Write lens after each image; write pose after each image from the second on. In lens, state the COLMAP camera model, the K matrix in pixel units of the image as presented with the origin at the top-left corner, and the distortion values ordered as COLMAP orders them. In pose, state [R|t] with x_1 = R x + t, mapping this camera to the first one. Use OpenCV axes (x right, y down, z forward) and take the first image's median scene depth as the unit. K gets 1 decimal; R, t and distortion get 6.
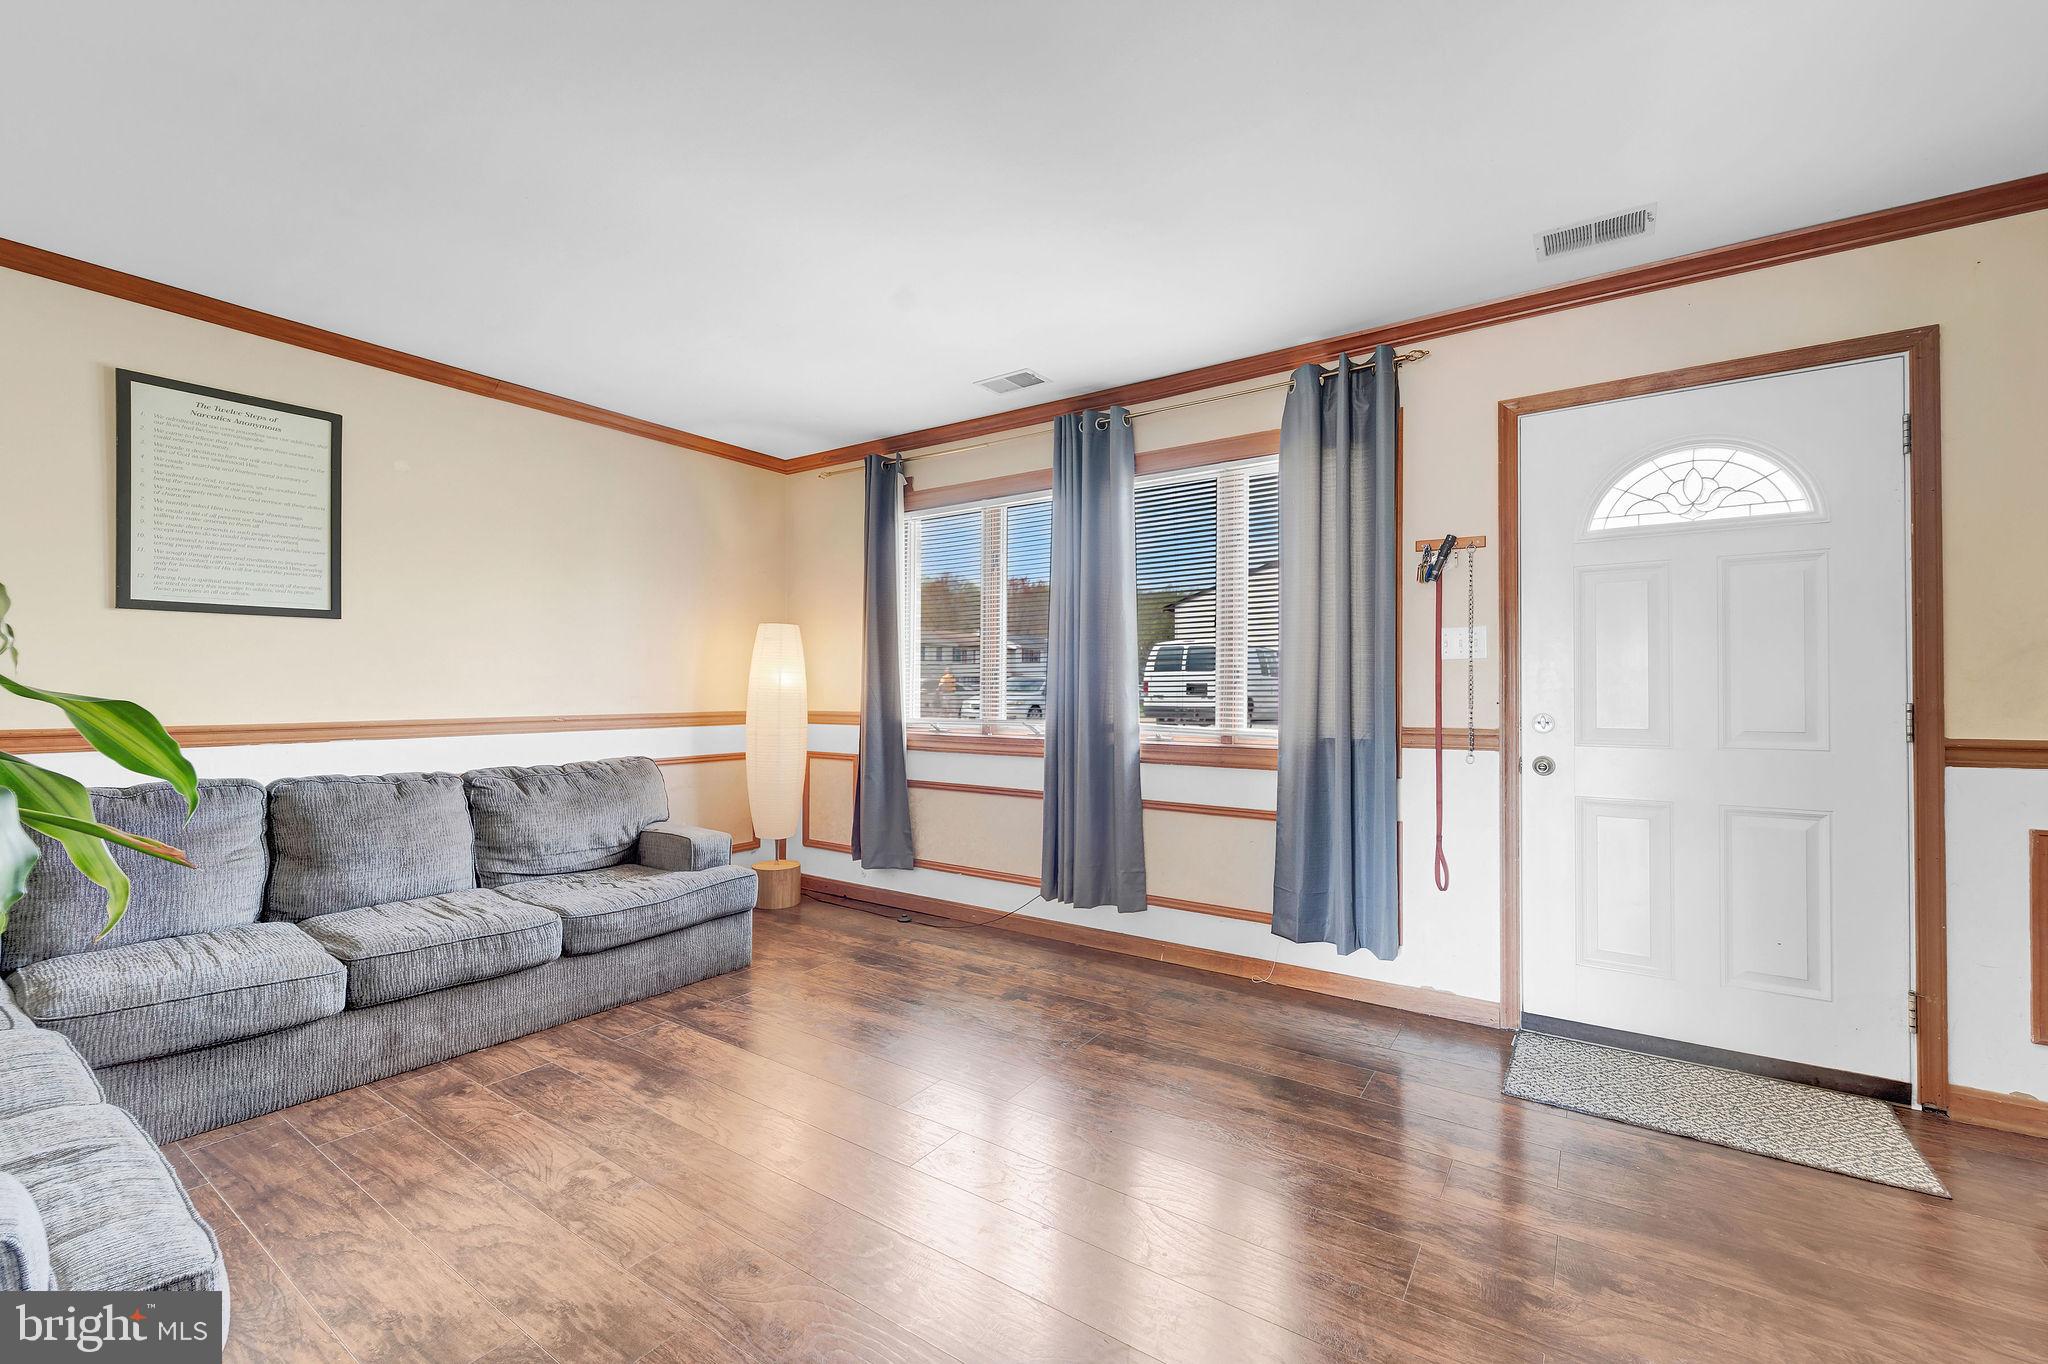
lens RADIAL K [[845.5, 0, 1024.0], [0, 845.5, 682.0], [0, 0, 1]] dist [-0.008090, -0.000140]
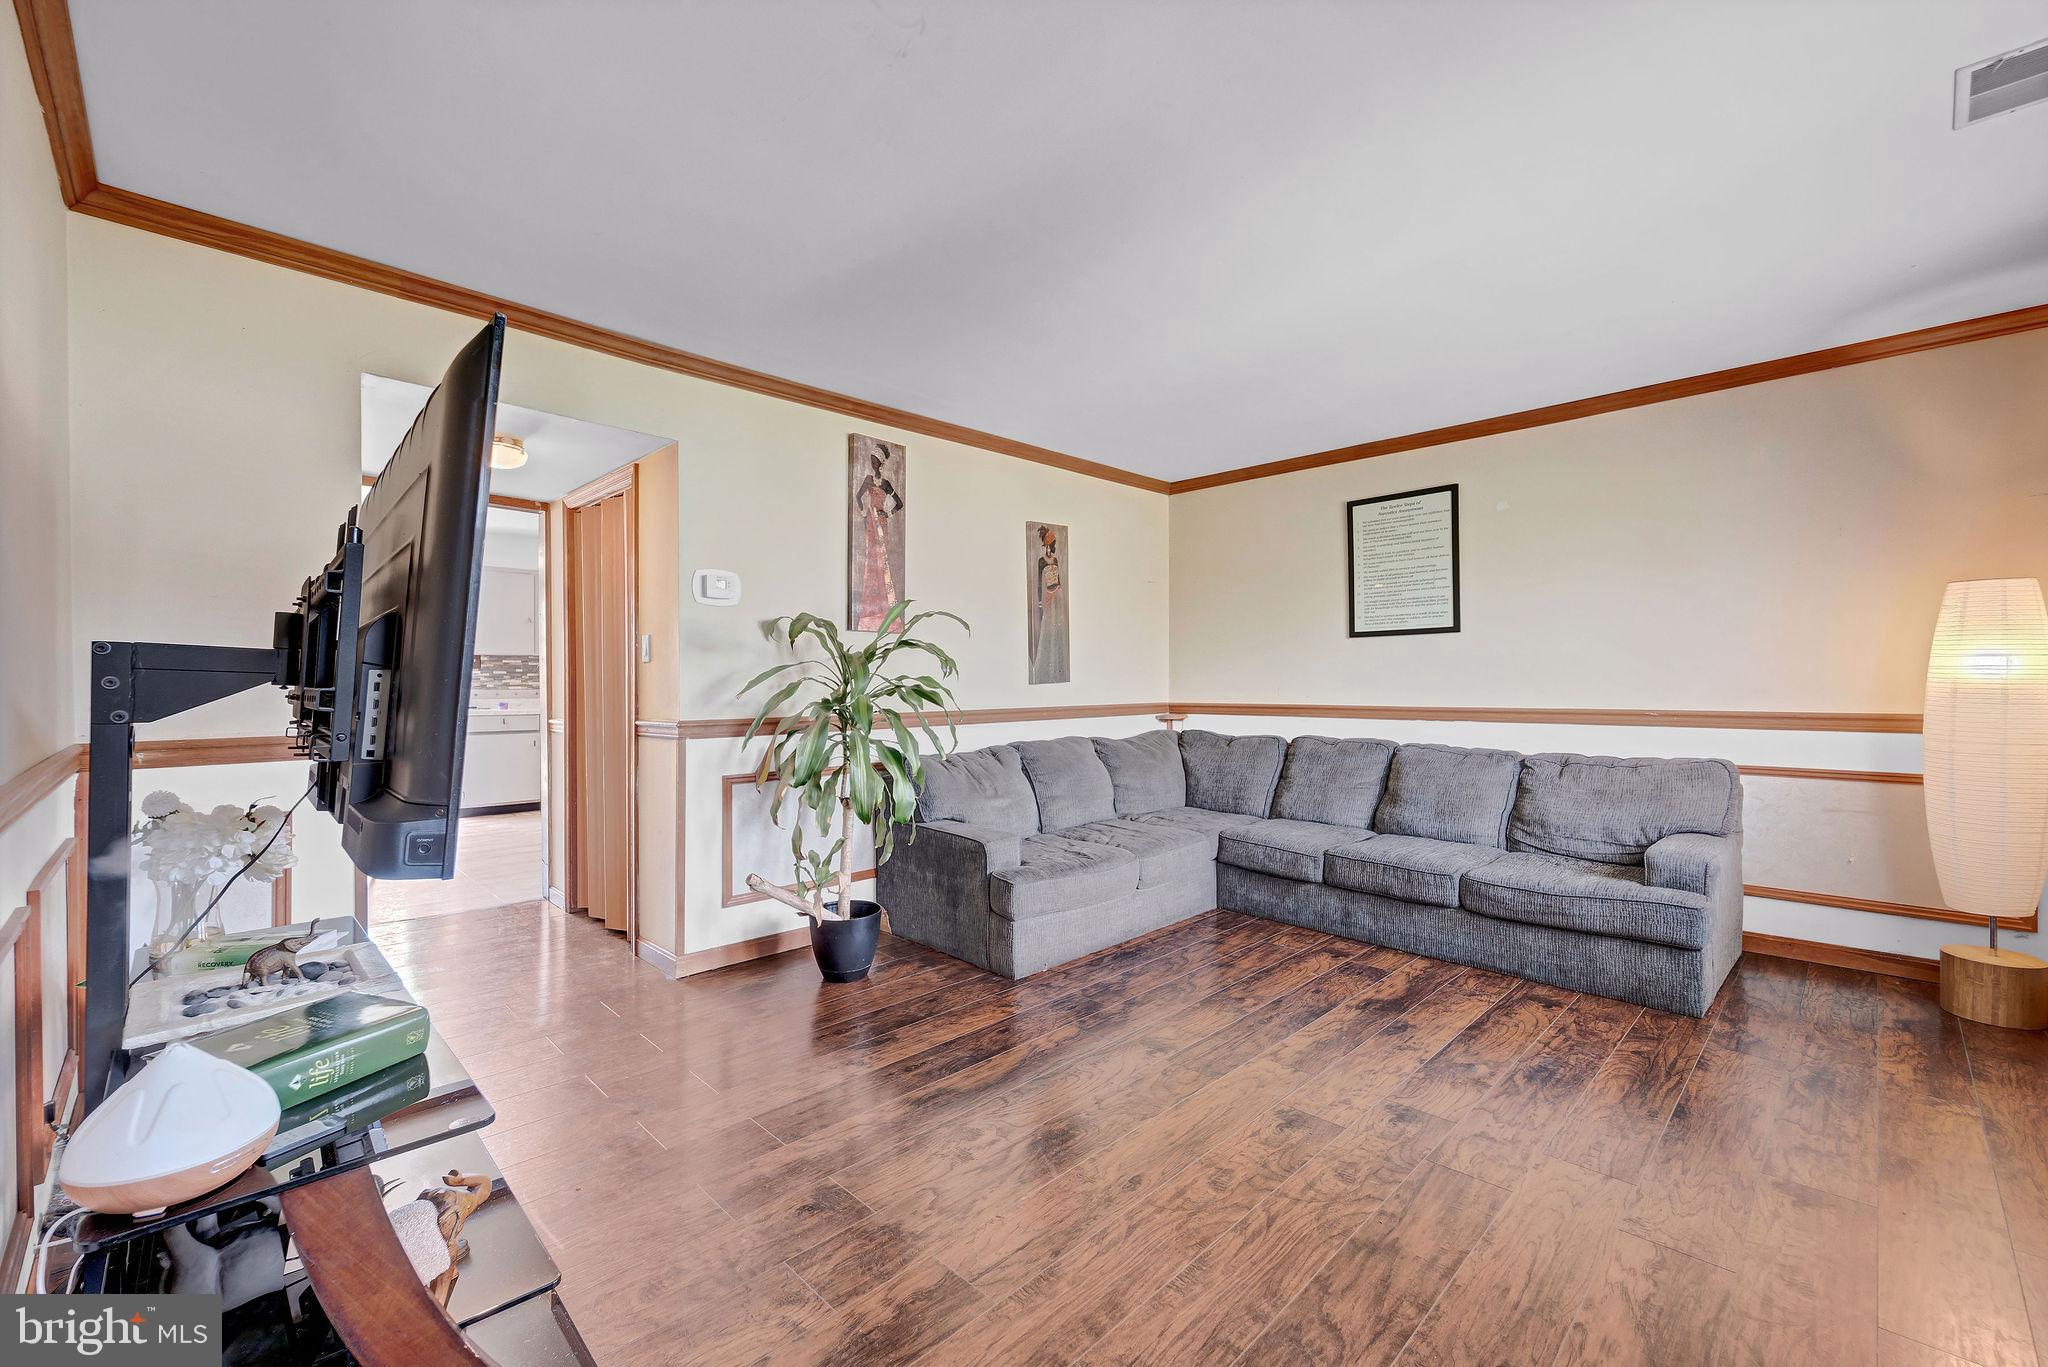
lens RADIAL K [[847.2, 0, 1031.5], [0, 847.2, 687.2], [0, 0, 1]] dist [0.011593, -0.000372]
pose [[-0.187230, 0.003638, -0.982309, 0.741657], [0.010019, 0.999948, 0.001793, 0.005493], [0.982265, -0.009506, -0.187257, 0.628188]]
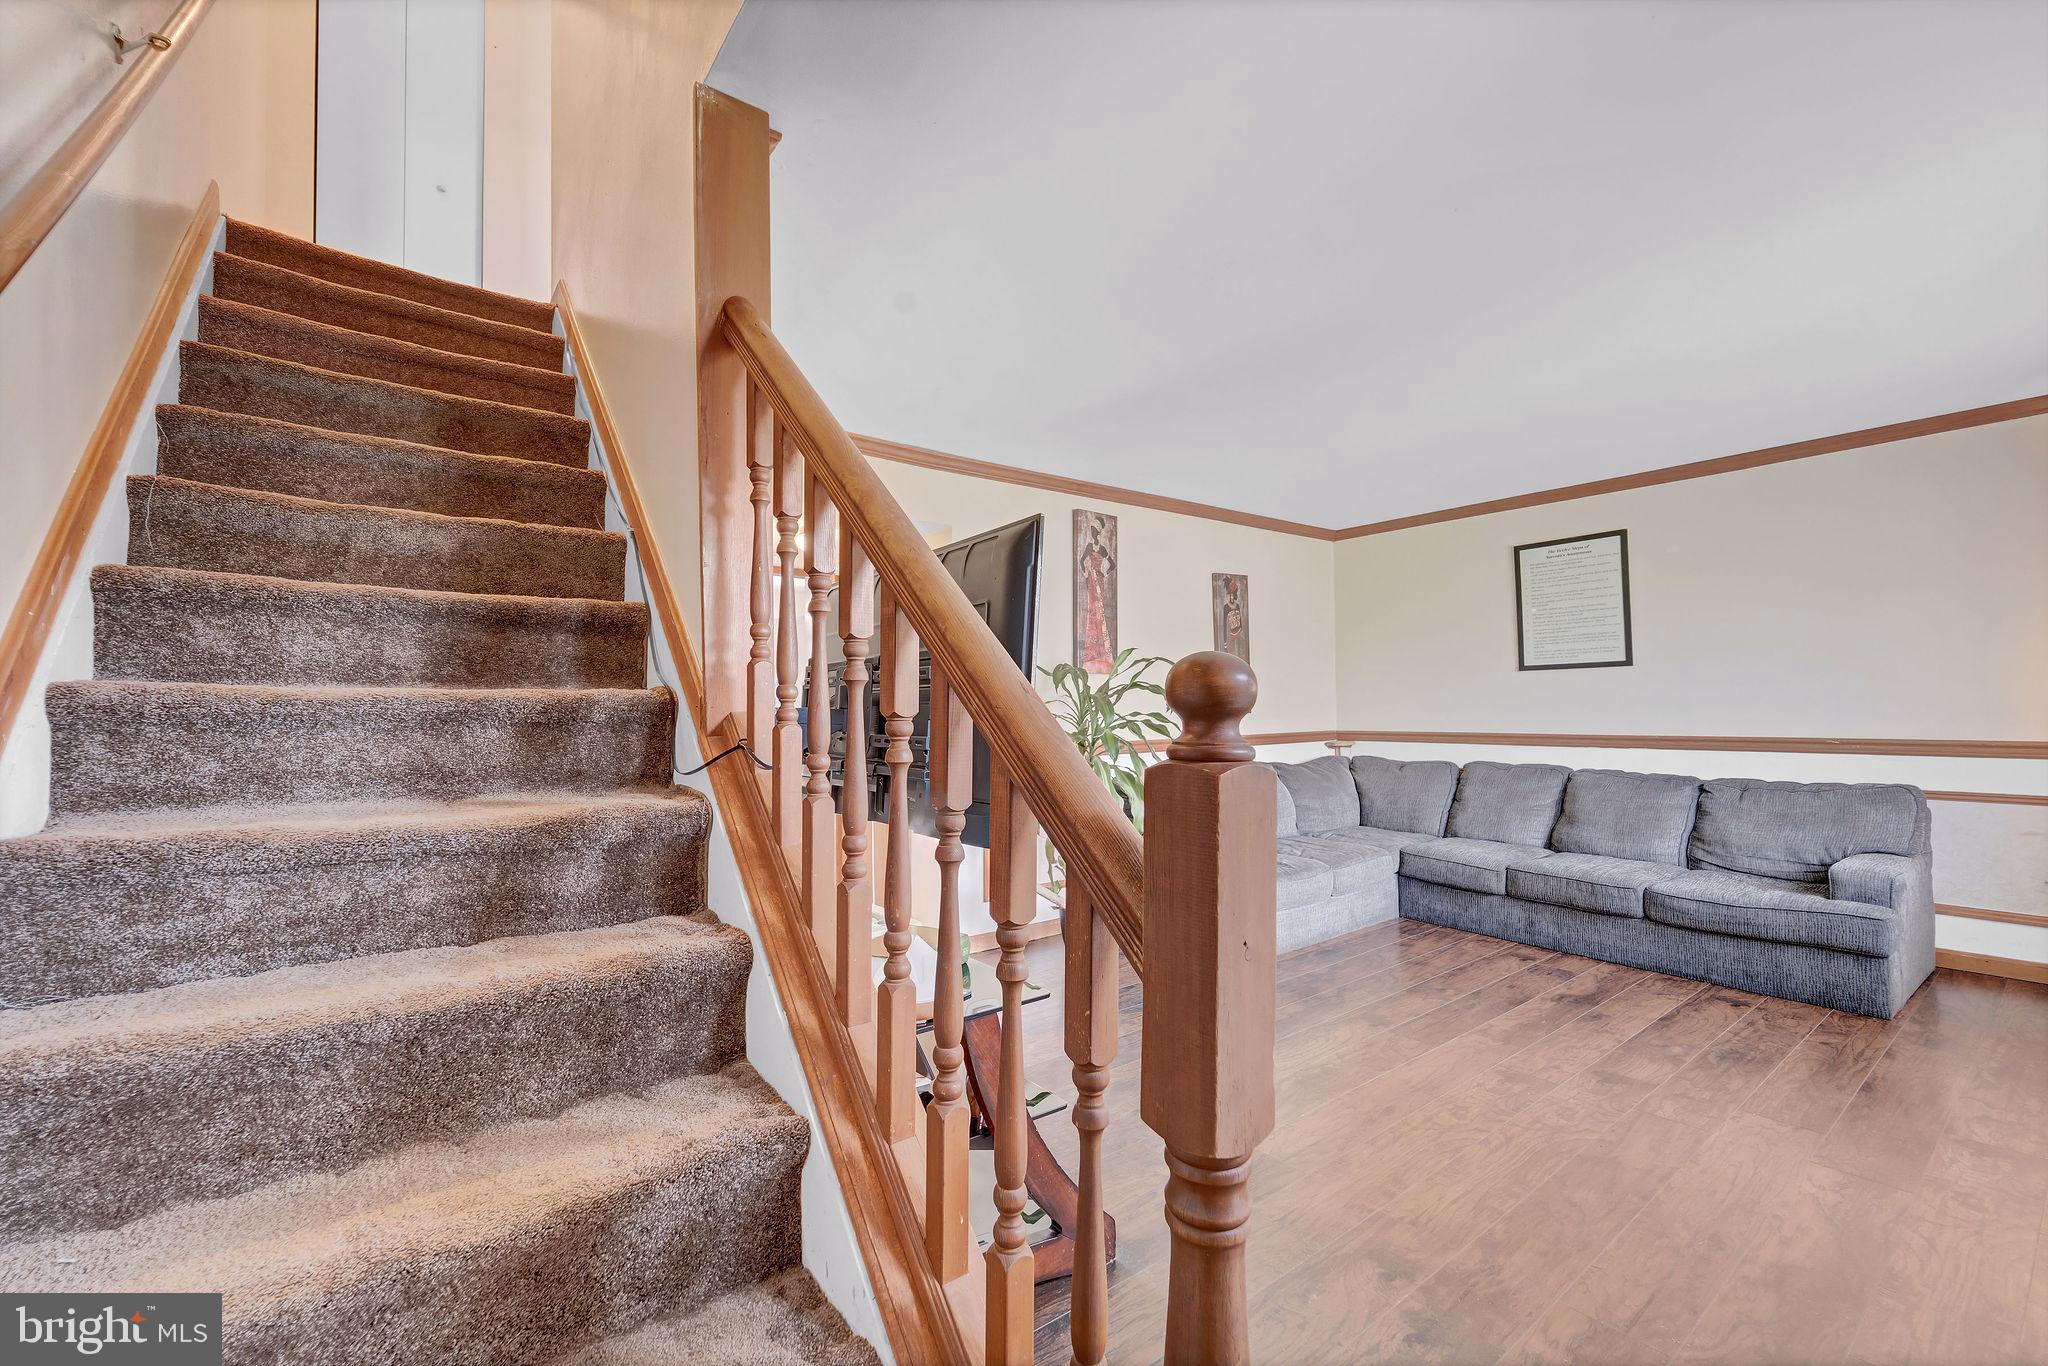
lens RADIAL K [[833.4, 0, 1023.9], [0, 833.4, 689.6], [0, 0, 1]] dist [0.001094, 0.000460]
pose [[-0.326730, -0.018738, -0.944932, 1.006079], [0.017199, 0.999520, -0.025767, -0.015142], [0.944961, -0.024671, -0.326251, 0.512654]]
